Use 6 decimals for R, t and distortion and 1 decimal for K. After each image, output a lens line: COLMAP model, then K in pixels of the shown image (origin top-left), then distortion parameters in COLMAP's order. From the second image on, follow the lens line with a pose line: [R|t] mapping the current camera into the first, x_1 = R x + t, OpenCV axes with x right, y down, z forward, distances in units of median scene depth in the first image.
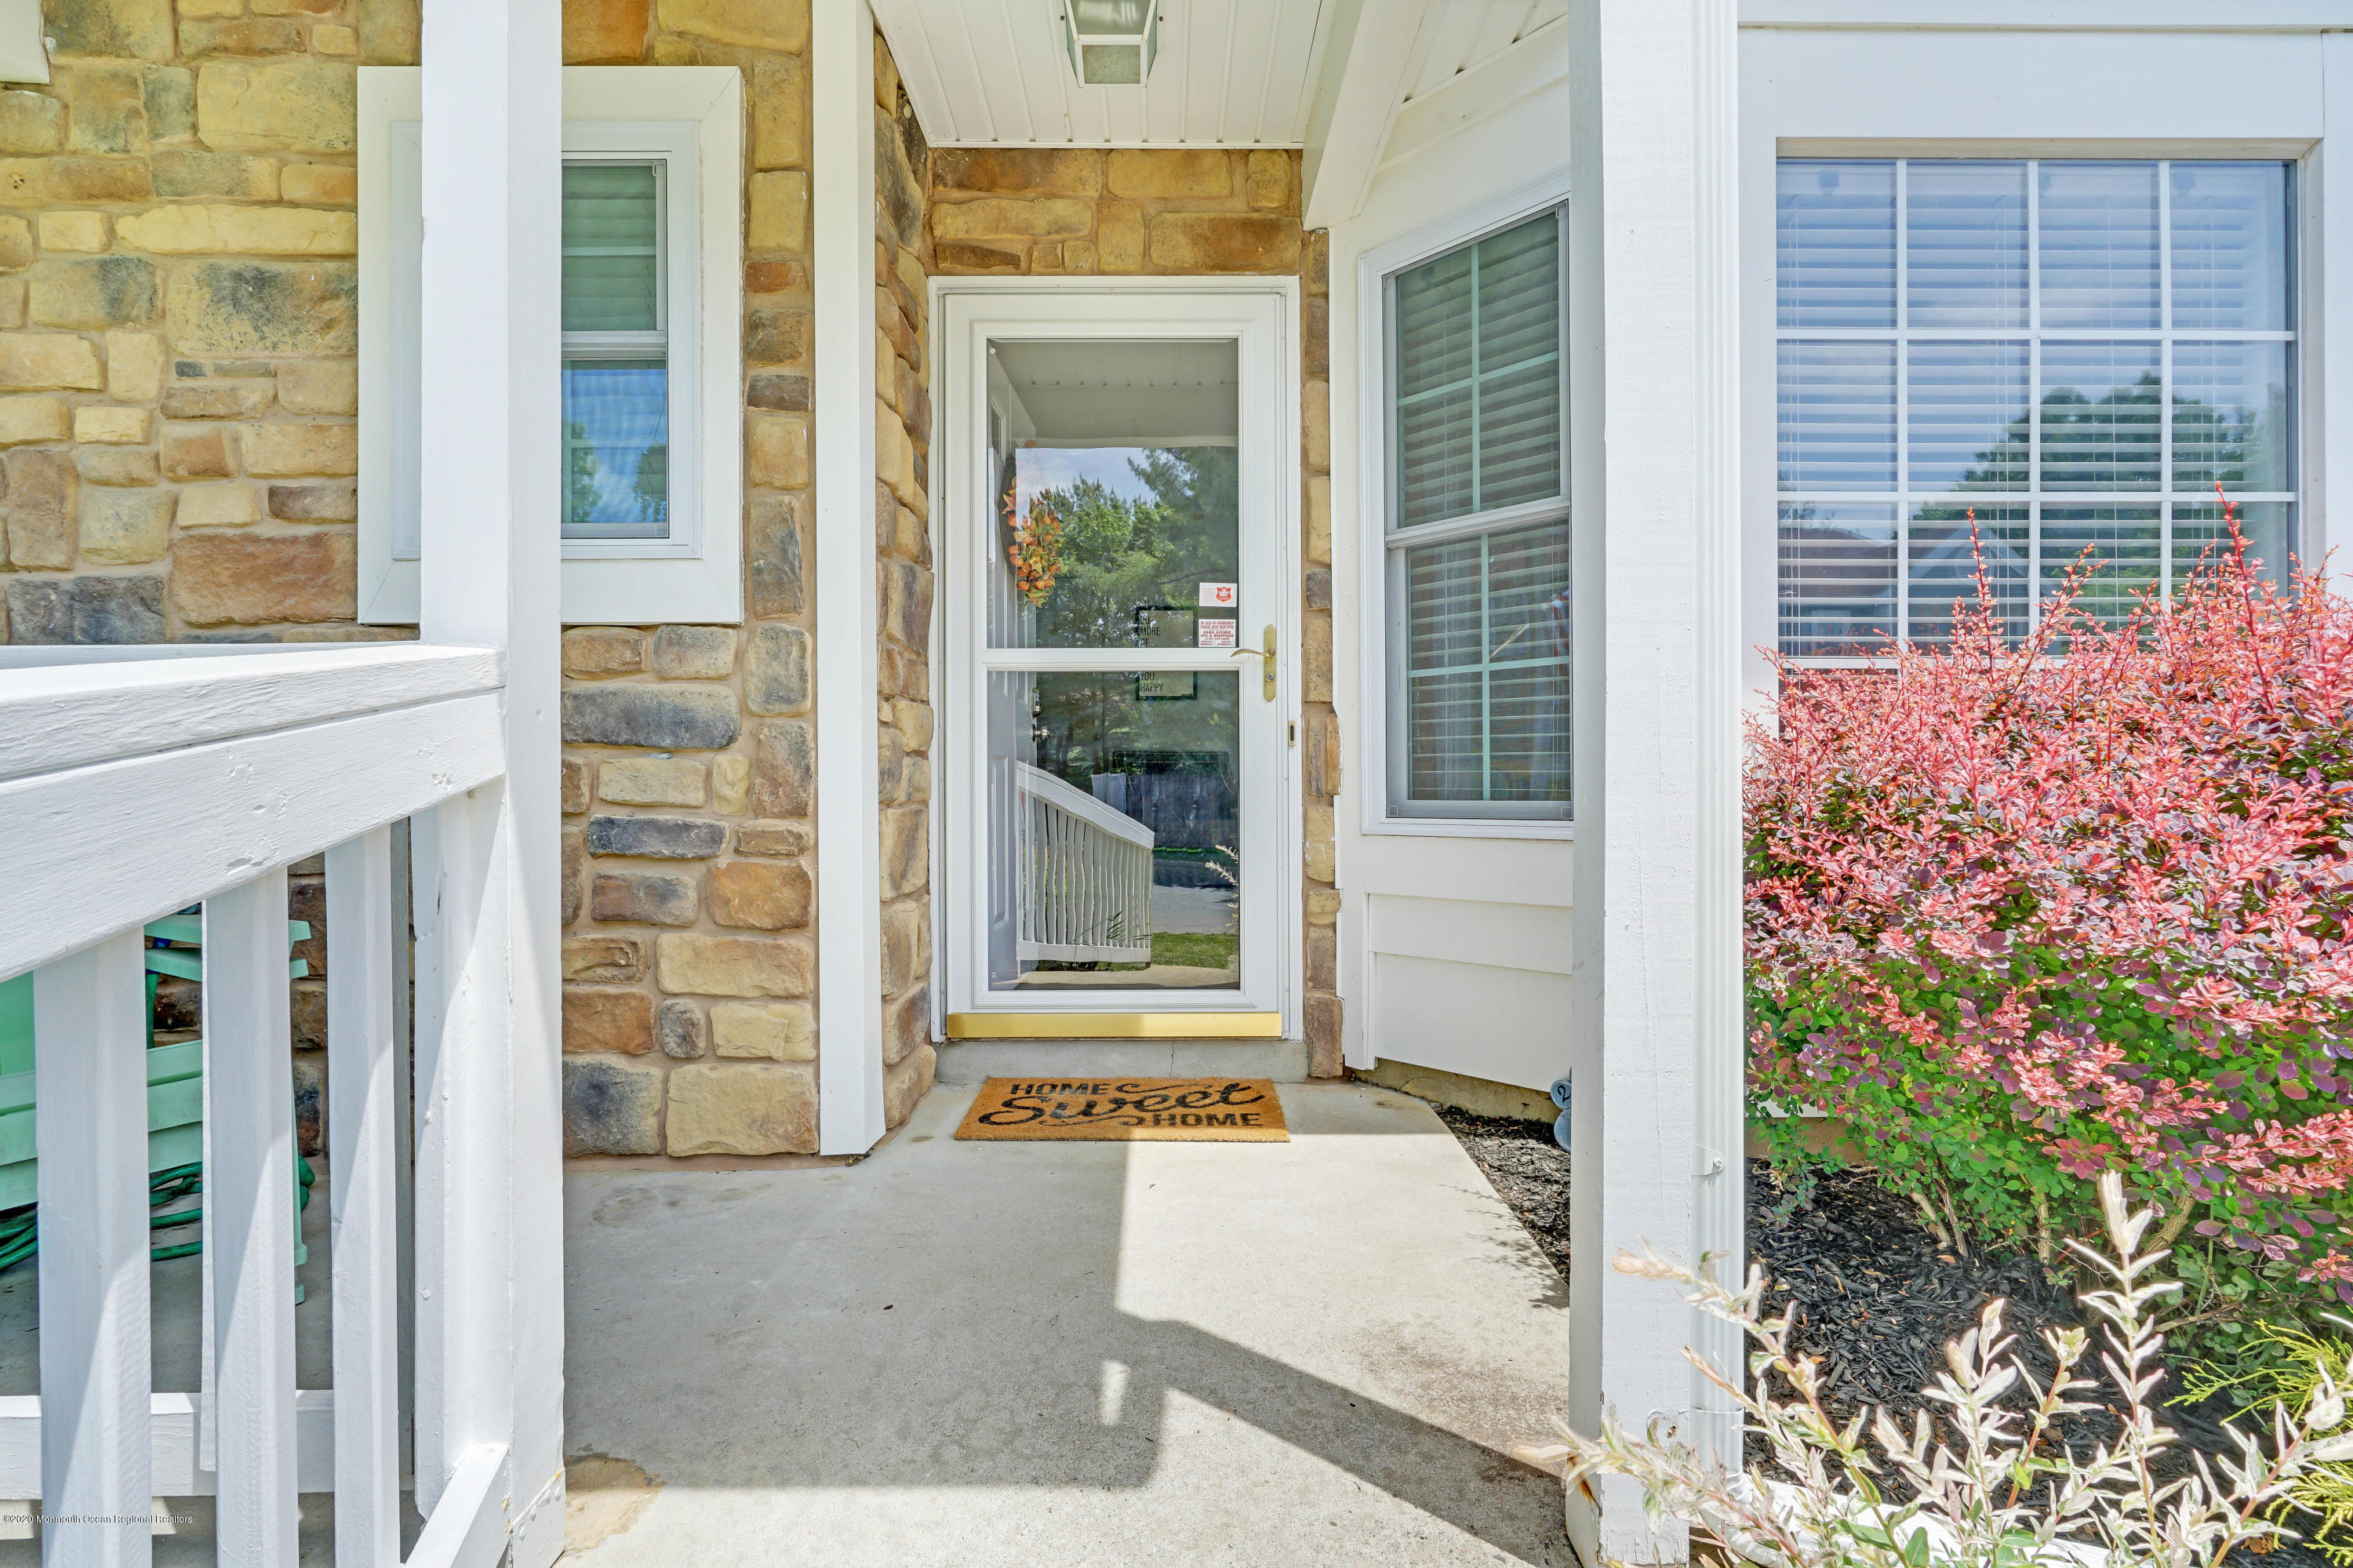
lens RADIAL K [[1061.1, 0, 1182.5], [0, 1061.1, 787.4], [0, 0, 1]] dist [-0.002254, 0.002737]
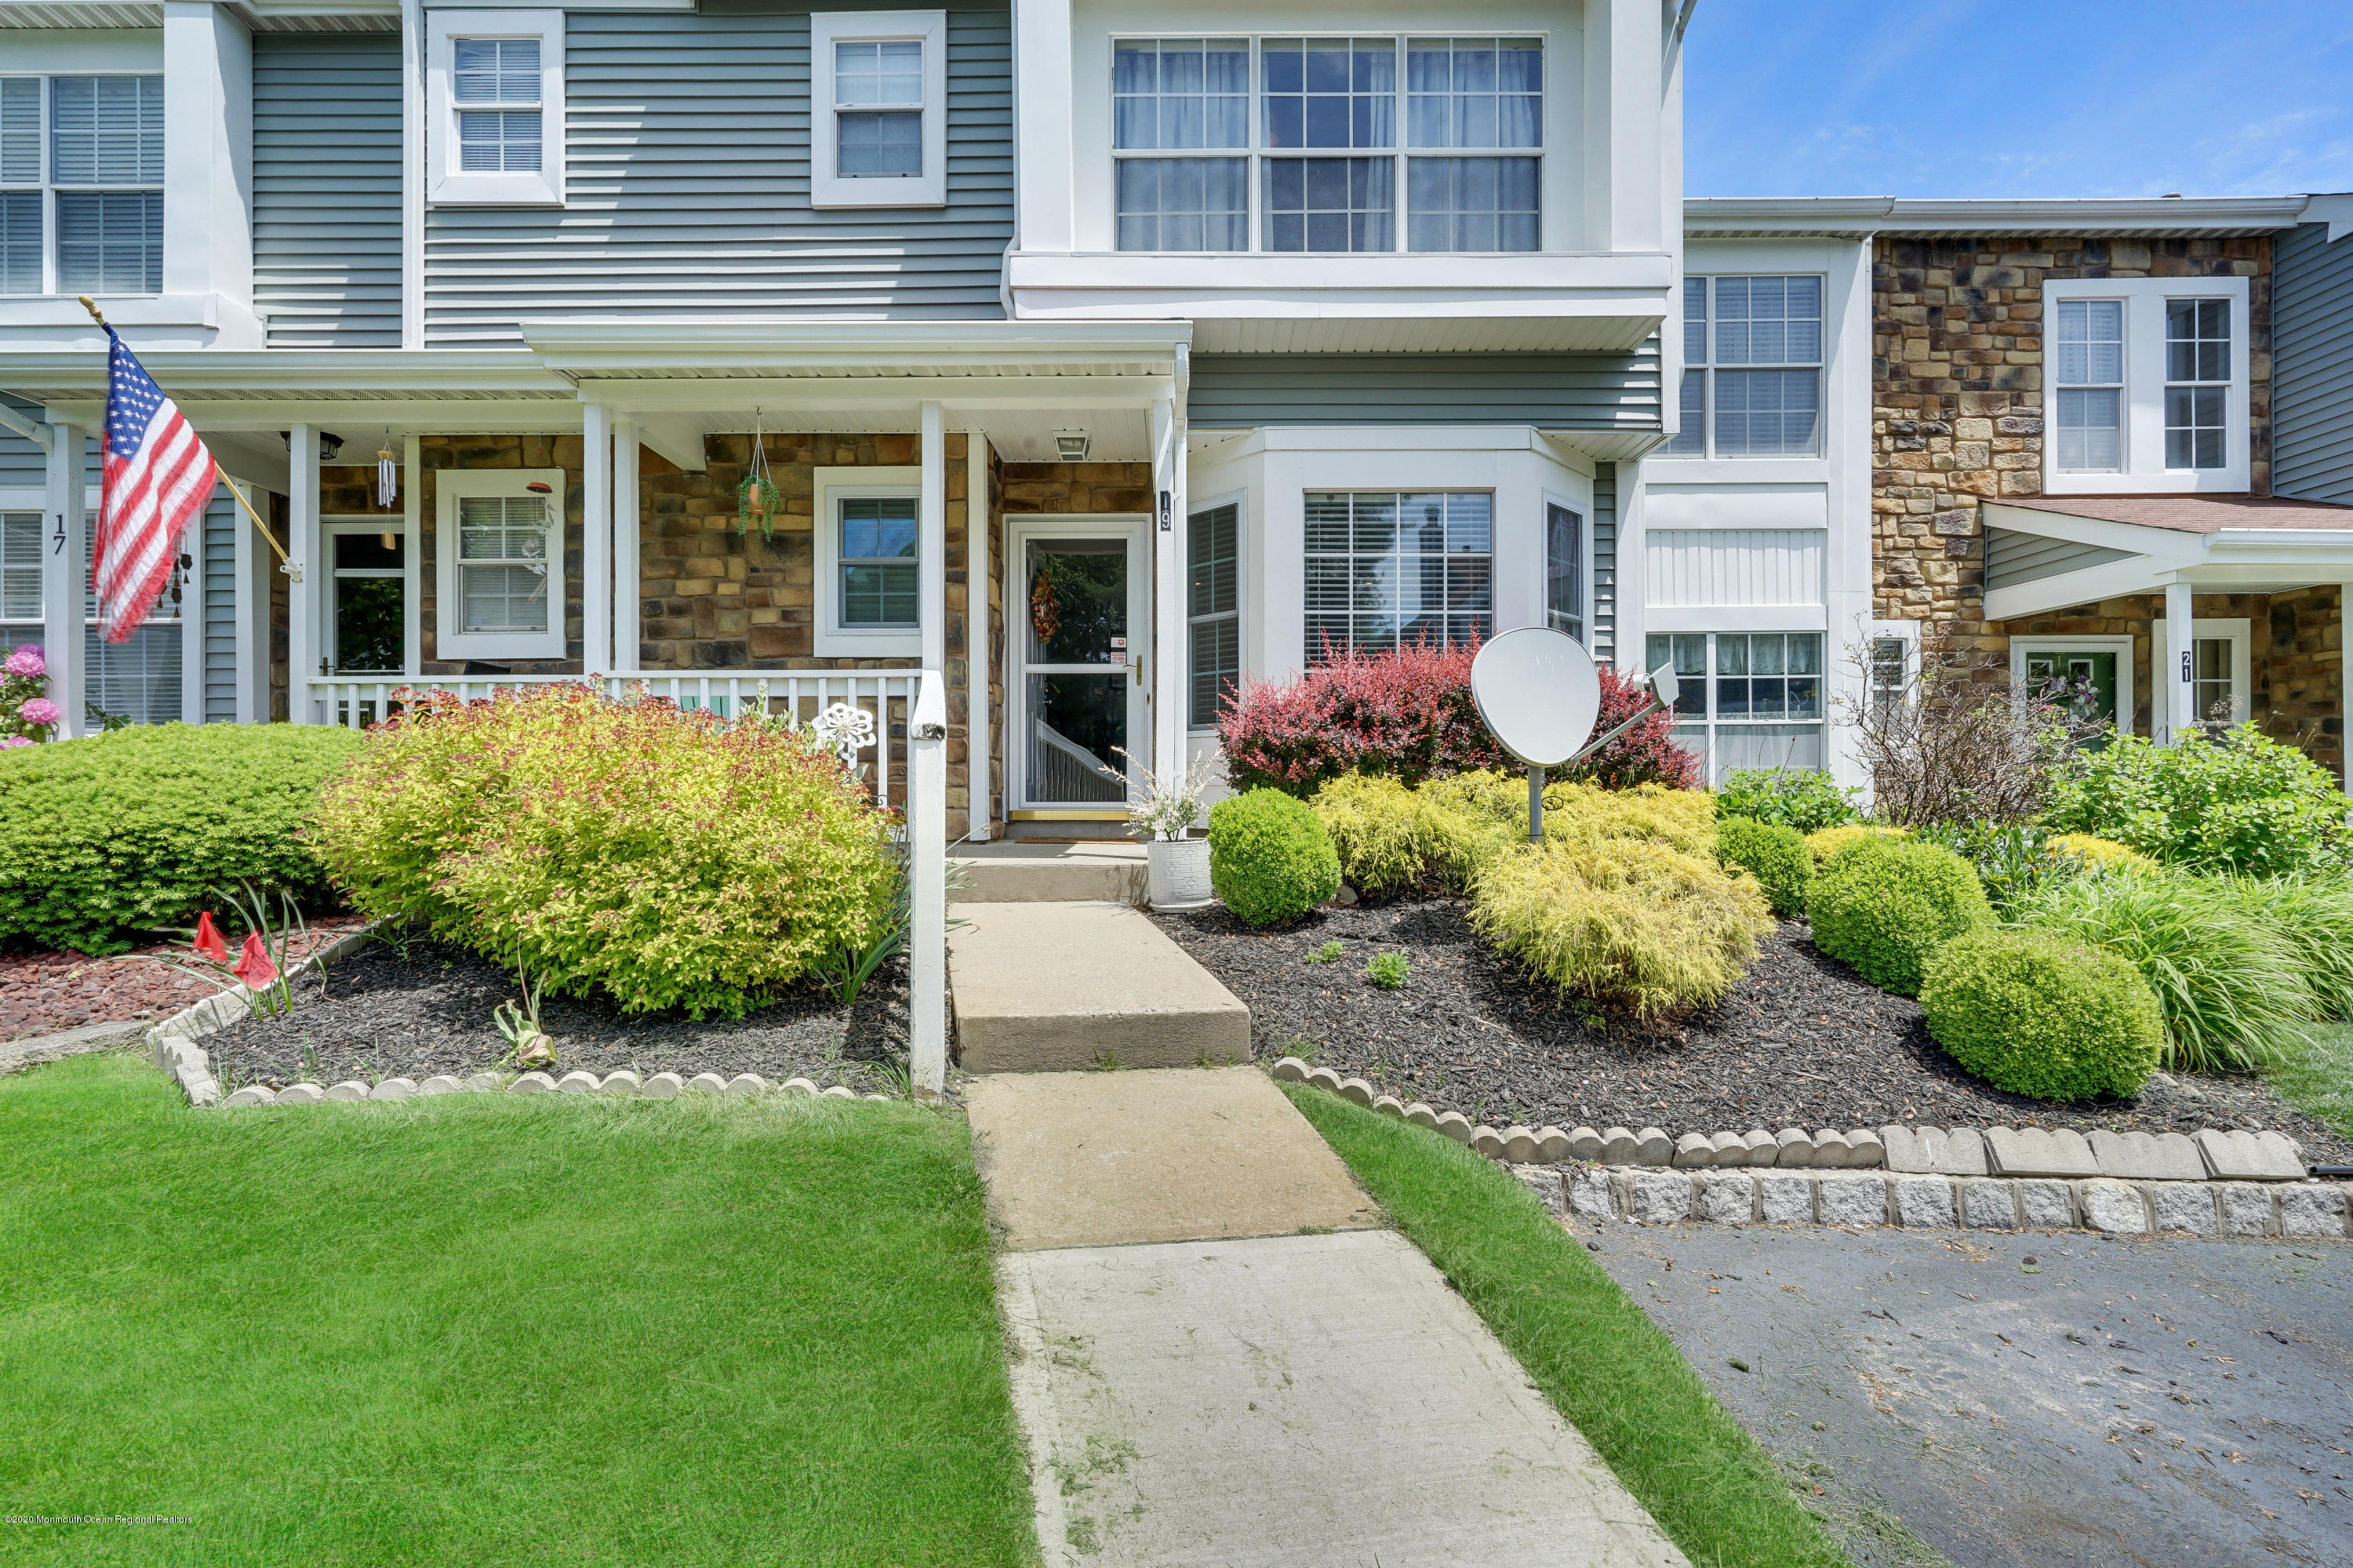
lens RADIAL K [[1061.1, 0, 1170.9], [0, 1061.1, 785.1], [0, 0, 1]] dist [-0.002254, 0.002737]
pose [[0.999681, 0.002388, -0.025133, 0.229558], [-0.002448, 0.999994, -0.002345, 0.165202], [0.025128, 0.002405, 0.999681, -1.548092]]
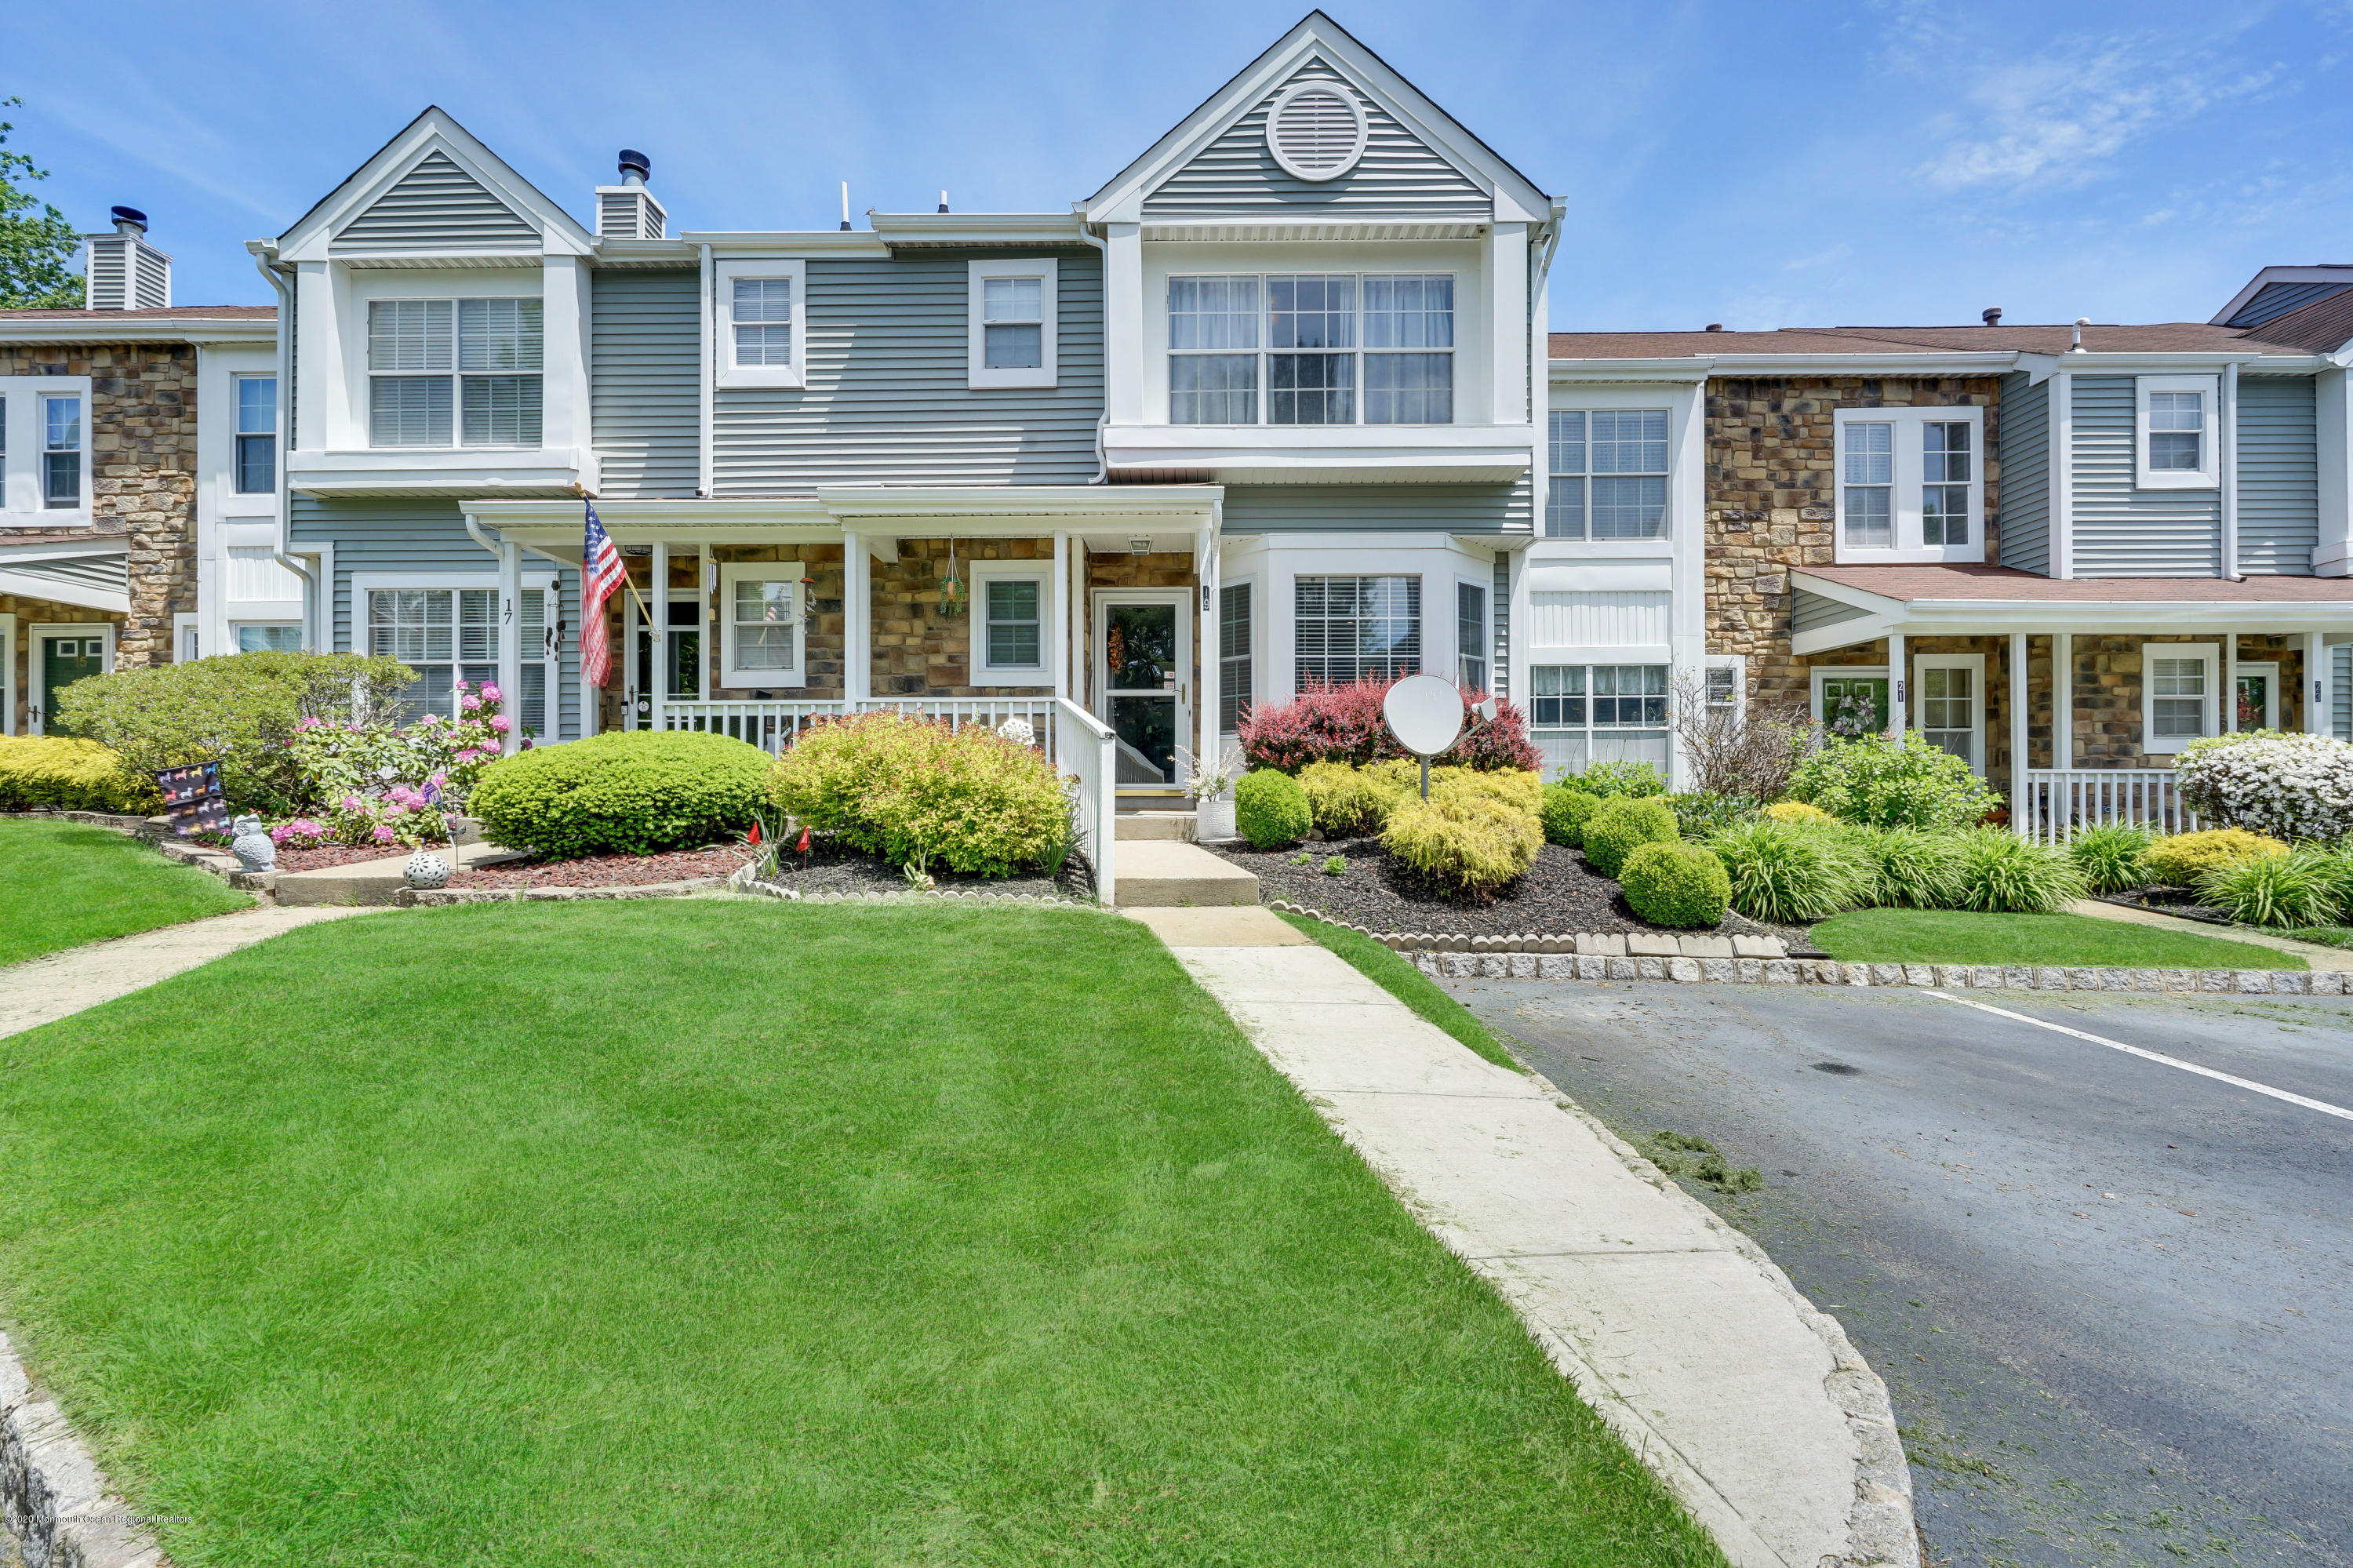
lens RADIAL K [[1061.1, 0, 1176.5], [0, 1061.1, 783.2], [0, 0, 1]] dist [-0.002254, 0.002737]
pose [[0.999561, 0.002368, -0.029547, 0.173503], [-0.002620, 0.999960, -0.008509, 0.230824], [0.029525, 0.008582, 0.999527, -2.759682]]
